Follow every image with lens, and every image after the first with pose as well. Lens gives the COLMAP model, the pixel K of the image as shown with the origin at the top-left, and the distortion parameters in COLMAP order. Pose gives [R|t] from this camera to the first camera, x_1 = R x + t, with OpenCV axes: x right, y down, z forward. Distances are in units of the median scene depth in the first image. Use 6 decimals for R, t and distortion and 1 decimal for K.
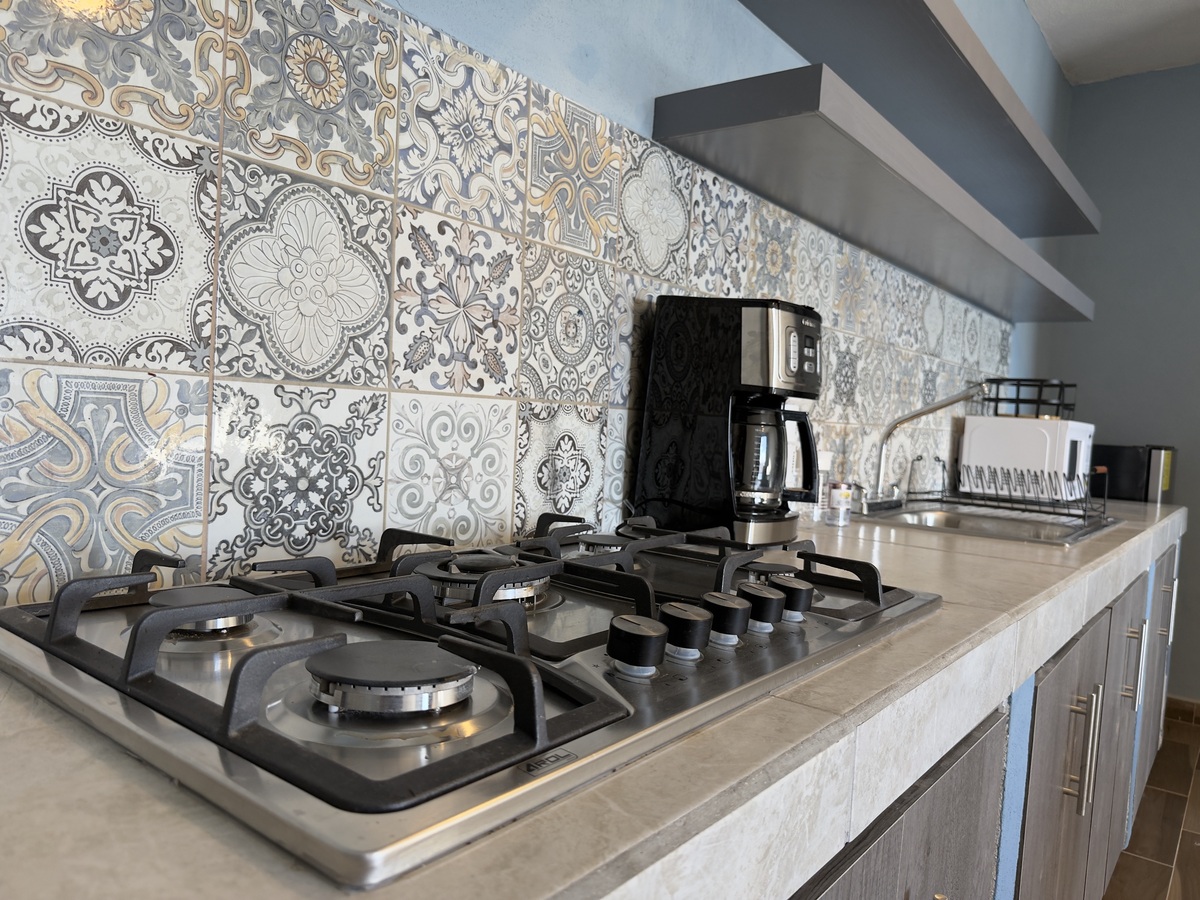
lens RADIAL K [[856.5, 0, 602.8], [0, 856.5, 458.3], [0, 0, 1]] dist [0.062301, -0.067349]
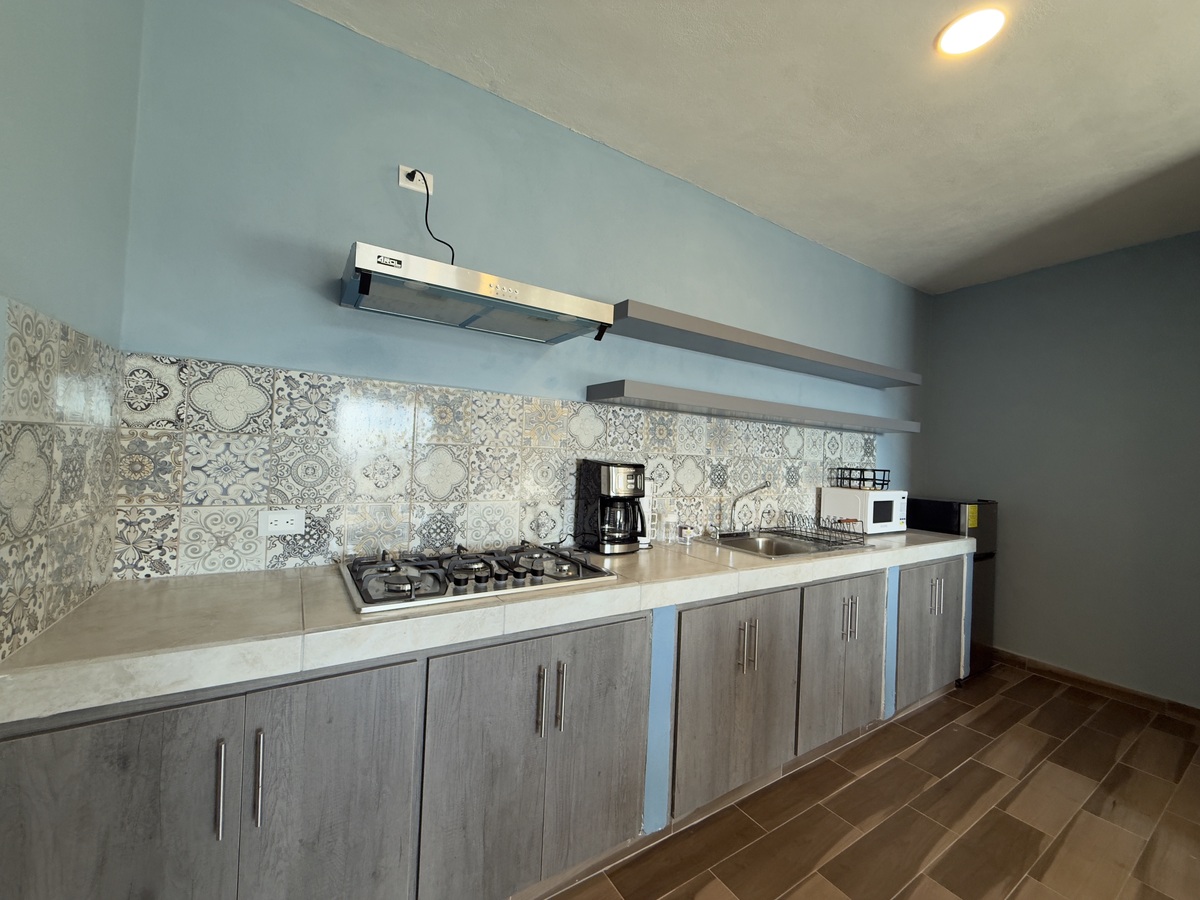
lens RADIAL K [[481.3, 0, 595.8], [0, 481.3, 451.3], [0, 0, 1]] dist [0.008535, 0.000986]
pose [[0.941664, -0.021736, -0.335850, 0.790673], [-0.002692, 0.997394, -0.072099, -0.131133], [0.336542, 0.068797, 0.939152, -0.550538]]
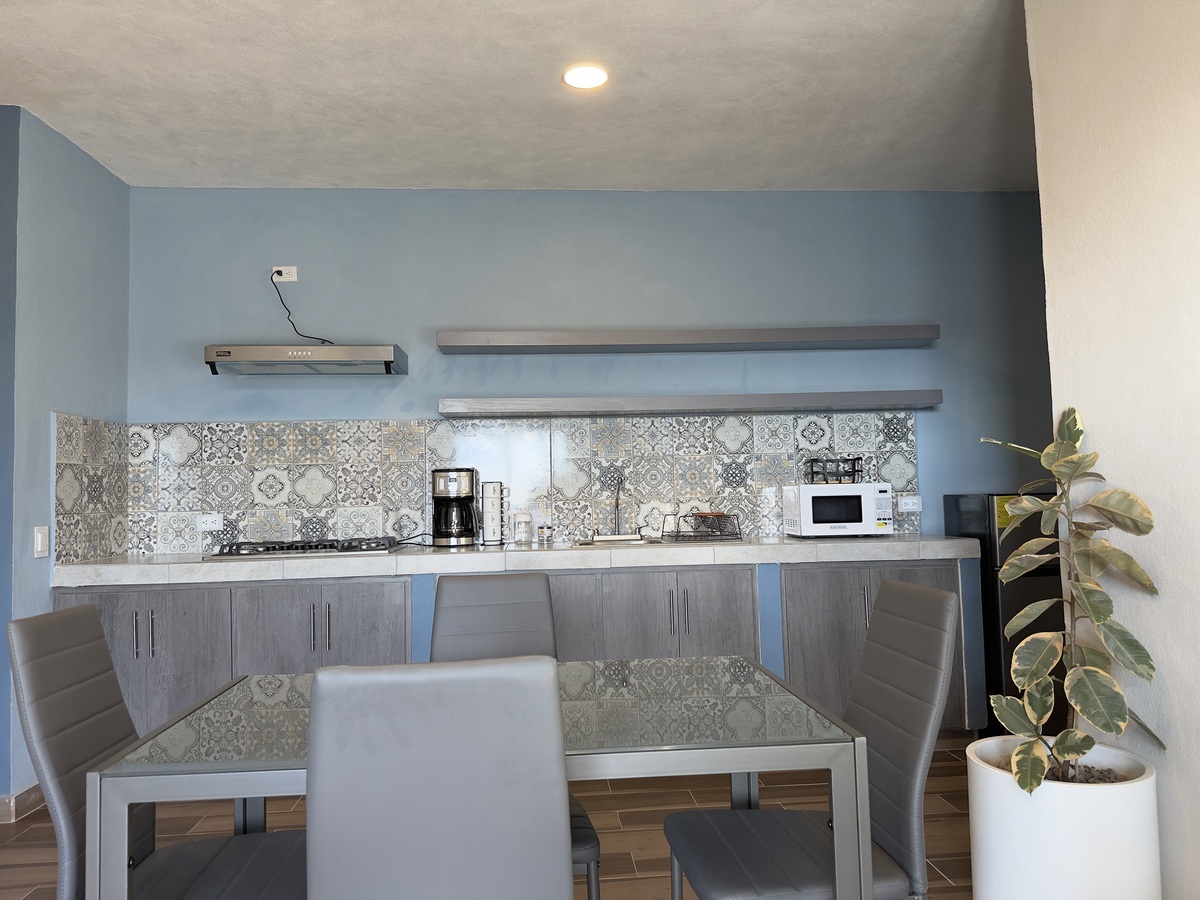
lens RADIAL K [[856.5, 0, 610.7], [0, 856.5, 455.6], [0, 0, 1]] dist [0.062301, -0.067349]
pose [[0.676615, -0.109558, -0.728141, 3.569354], [0.029169, 0.992081, -0.122167, 0.212385], [0.735759, 0.061421, 0.674453, -0.837009]]
